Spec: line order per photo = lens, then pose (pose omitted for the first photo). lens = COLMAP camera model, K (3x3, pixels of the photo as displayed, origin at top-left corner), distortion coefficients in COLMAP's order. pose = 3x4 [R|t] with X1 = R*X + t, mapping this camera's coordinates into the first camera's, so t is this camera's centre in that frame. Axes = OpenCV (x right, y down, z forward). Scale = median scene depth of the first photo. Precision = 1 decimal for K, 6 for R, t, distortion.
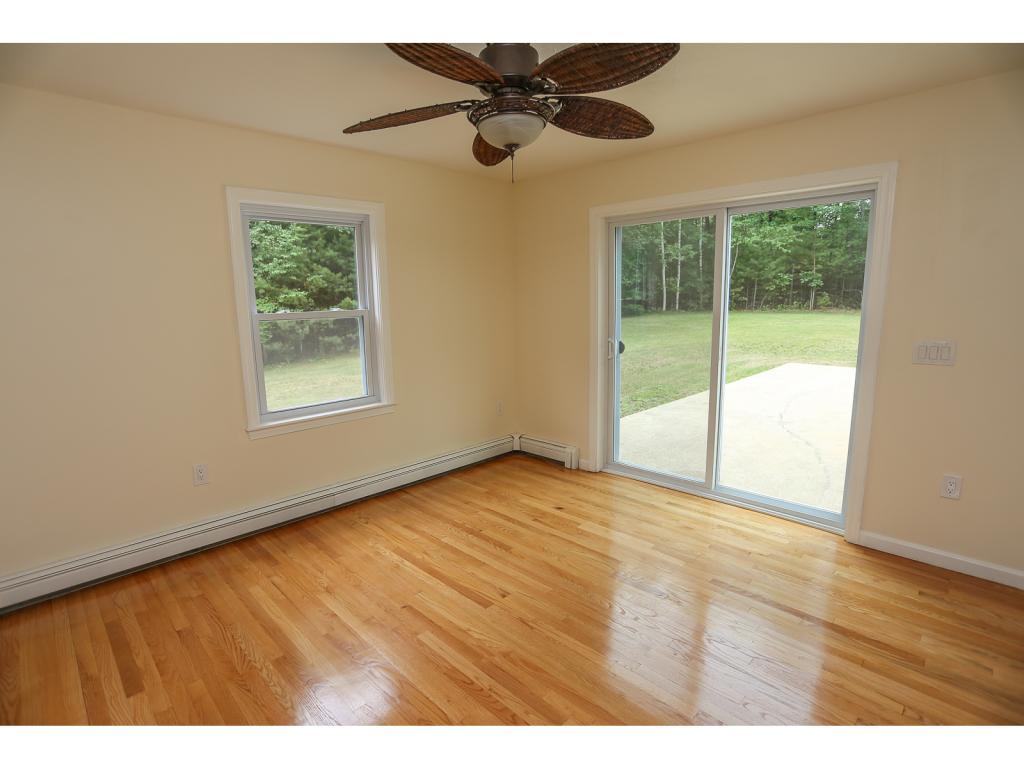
lens RADIAL K [[497.7, 0, 516.7], [0, 497.7, 384.2], [0, 0, 1]] dist [-0.077205, 0.035246]
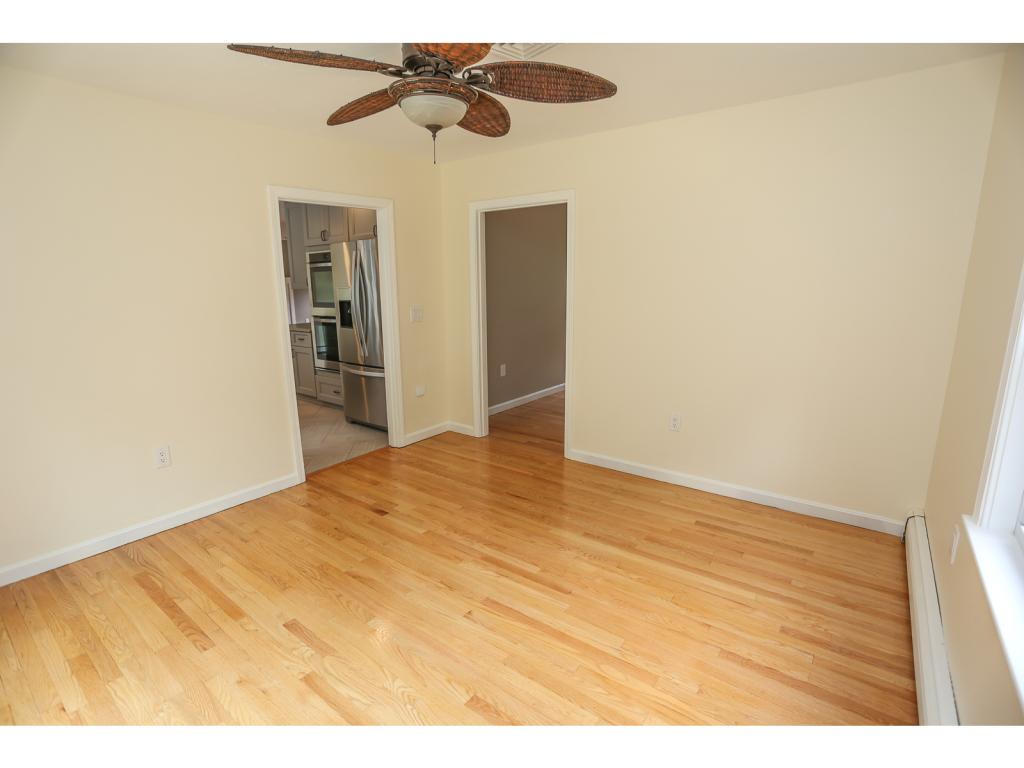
lens RADIAL K [[503.7, 0, 508.3], [0, 503.7, 391.9], [0, 0, 1]] dist [-0.079079, 0.033348]
pose [[-0.992198, 0.049466, -0.114439, -0.009477], [0.002655, 0.926092, 0.377287, -0.212588], [0.124644, 0.374040, -0.918998, 1.313554]]
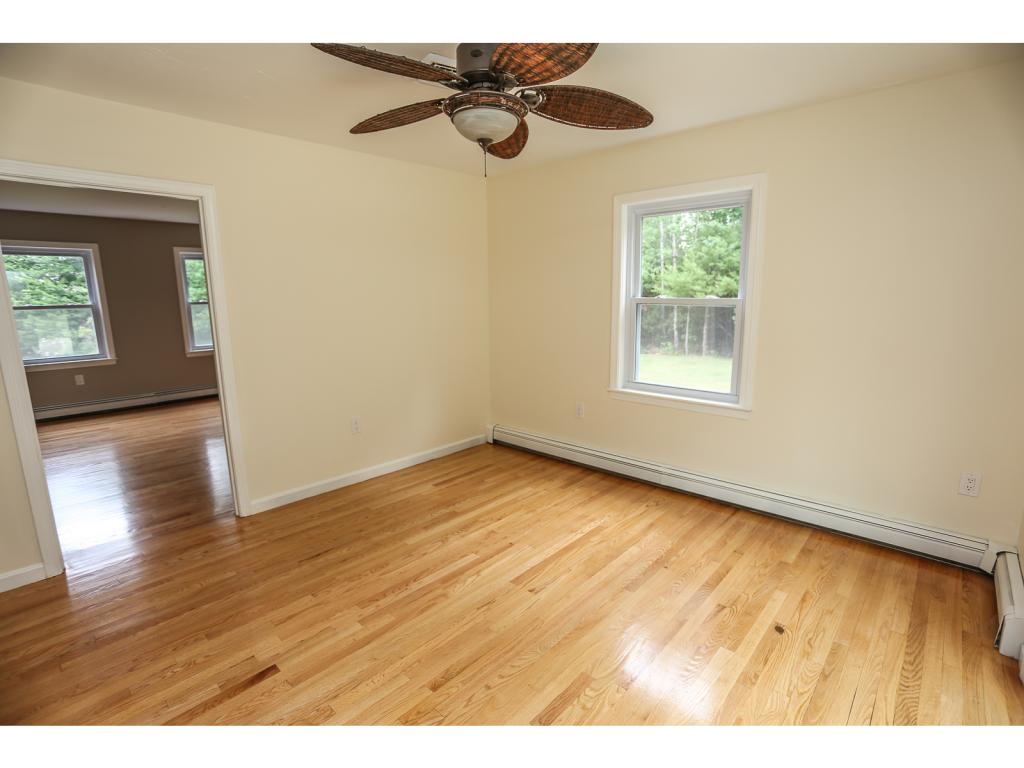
lens RADIAL K [[497.7, 0, 516.7], [0, 497.7, 384.2], [0, 0, 1]] dist [-0.077205, 0.035246]
pose [[0.039583, 0.198191, -0.979364, 0.672812], [-0.158868, 0.968913, 0.189655, -0.120952], [0.986506, 0.148082, 0.069839, 0.657779]]
